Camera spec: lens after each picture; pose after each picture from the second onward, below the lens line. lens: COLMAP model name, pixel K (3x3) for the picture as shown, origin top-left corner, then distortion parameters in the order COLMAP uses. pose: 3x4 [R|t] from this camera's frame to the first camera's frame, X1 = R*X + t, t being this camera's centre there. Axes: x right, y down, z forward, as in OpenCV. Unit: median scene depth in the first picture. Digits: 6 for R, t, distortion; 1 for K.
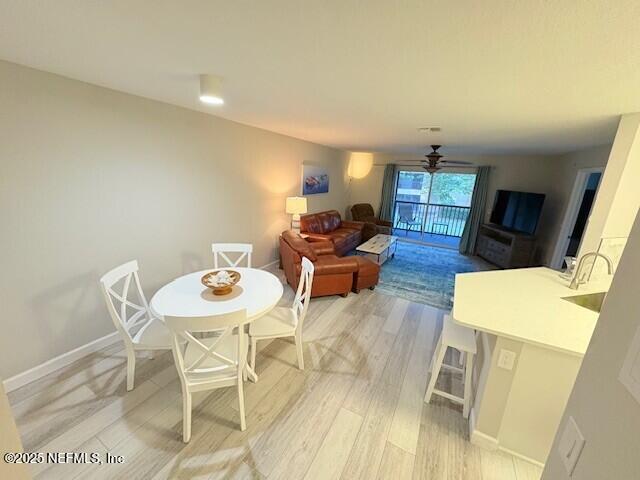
lens RADIAL K [[254.4, 0, 320.0], [0, 254.4, 240.0], [0, 0, 1]] dist [-0.000152, -0.000145]
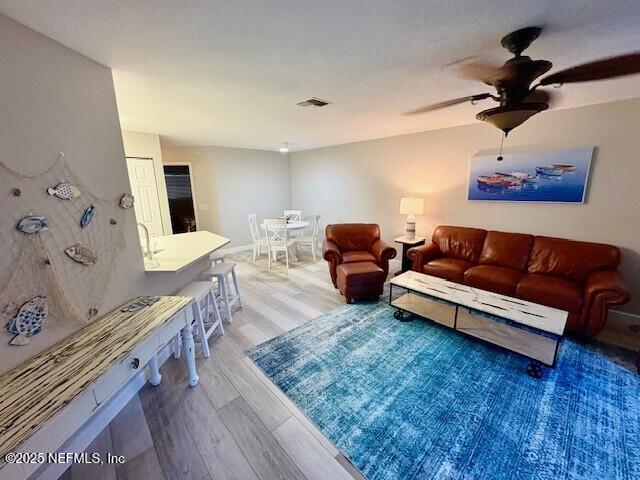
lens RADIAL K [[254.4, 0, 320.0], [0, 254.4, 240.0], [0, 0, 1]] dist [-0.000152, -0.000145]
pose [[-0.324614, 0.158234, -0.932517, 0.876892], [-0.244958, 0.938206, 0.244470, -0.160953], [0.913576, 0.307786, -0.265795, 0.963051]]
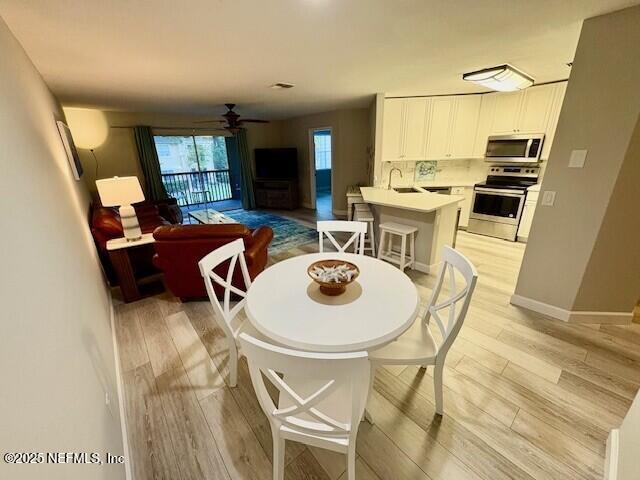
lens RADIAL K [[254.4, 0, 320.0], [0, 254.4, 240.0], [0, 0, 1]] dist [-0.000152, -0.000145]
pose [[0.369686, -0.366545, 0.853801, -0.466390], [0.276575, 0.920657, 0.275494, -0.064421], [-0.887039, 0.134294, 0.441732, 0.333477]]
